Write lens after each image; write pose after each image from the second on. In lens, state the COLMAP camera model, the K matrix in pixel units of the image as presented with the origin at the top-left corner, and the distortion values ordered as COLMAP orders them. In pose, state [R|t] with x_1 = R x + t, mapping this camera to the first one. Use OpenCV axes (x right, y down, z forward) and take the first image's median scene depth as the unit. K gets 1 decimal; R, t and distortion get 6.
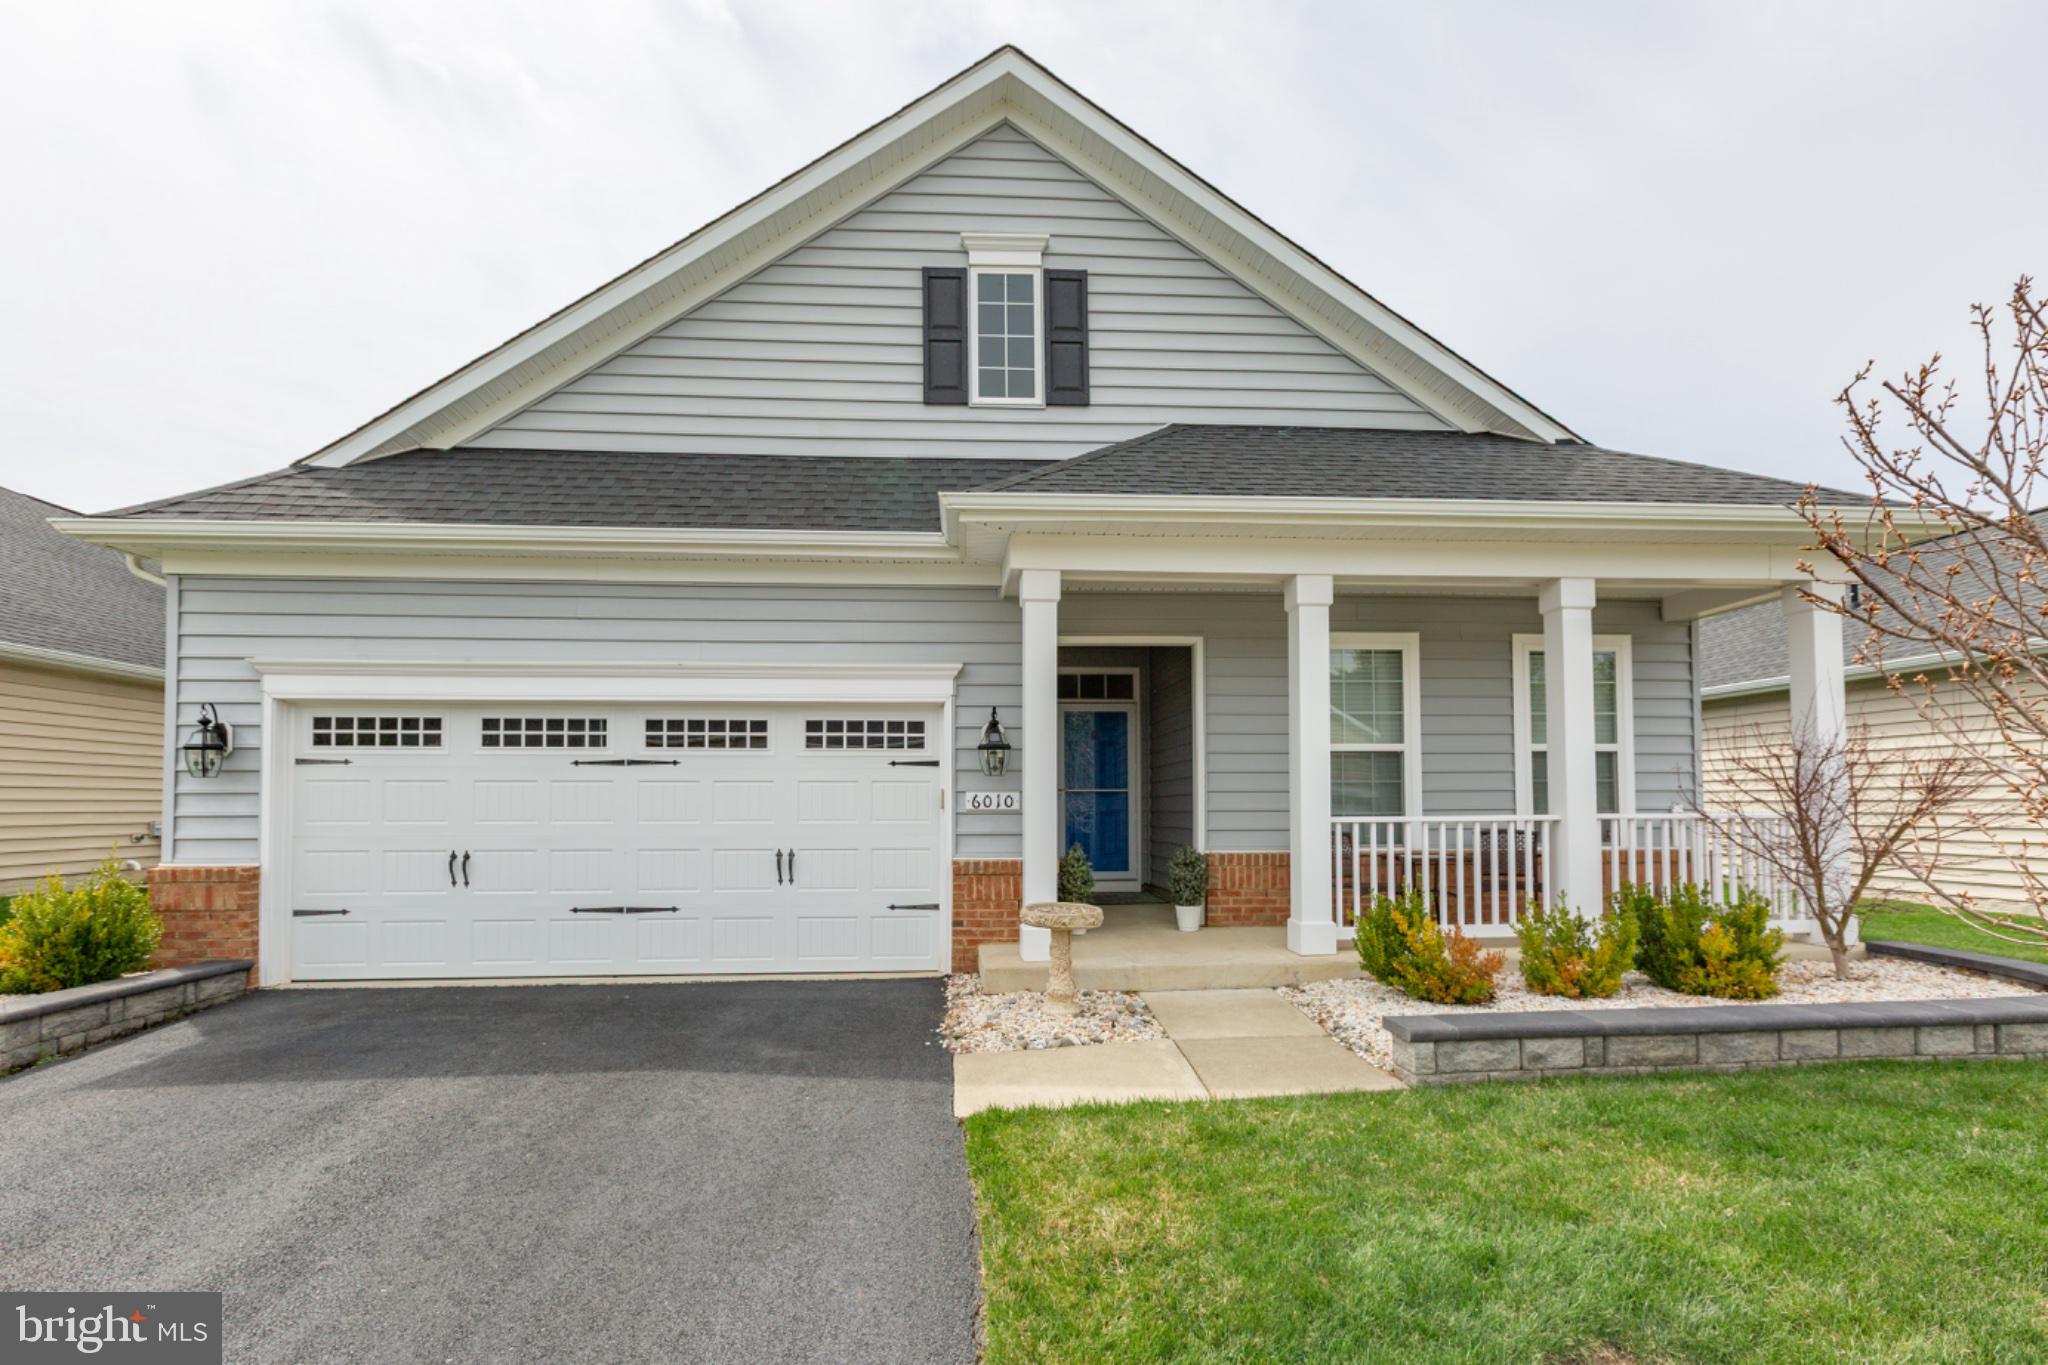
lens RADIAL K [[940.0, 0, 1017.6], [0, 940.0, 733.7], [0, 0, 1]] dist [-0.004104, -0.000574]
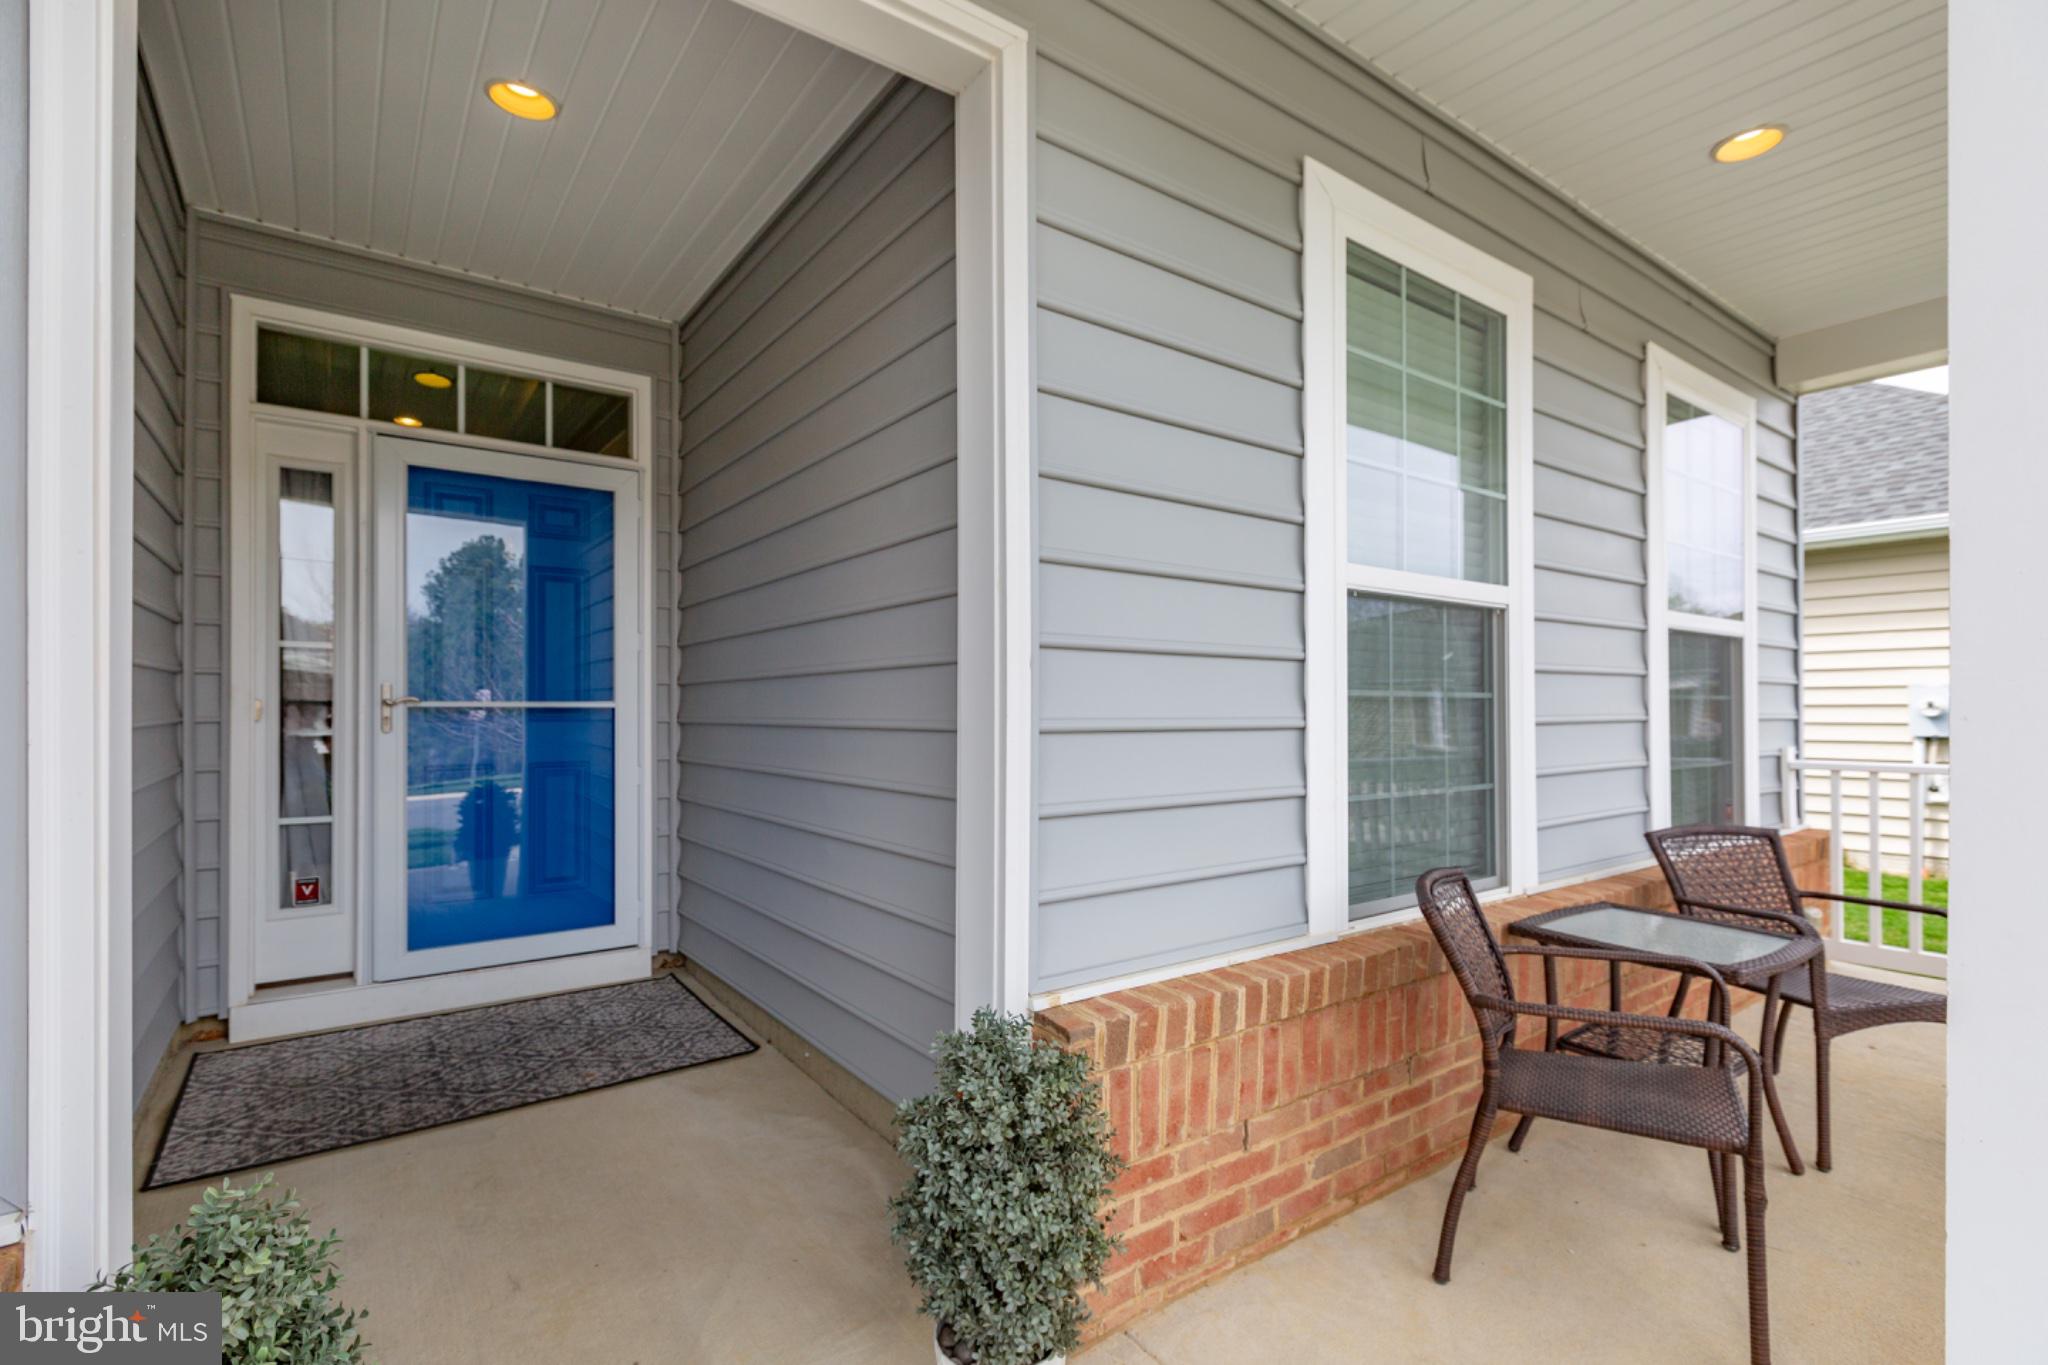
lens RADIAL K [[928.0, 0, 1029.6], [0, 928.0, 708.0], [0, 0, 1]] dist [0.000918, 0.000109]
pose [[0.845248, 0.002861, 0.534367, 0.071593], [-0.044349, 0.996911, 0.064813, 0.036535], [-0.532531, -0.078482, 0.842764, 0.719420]]
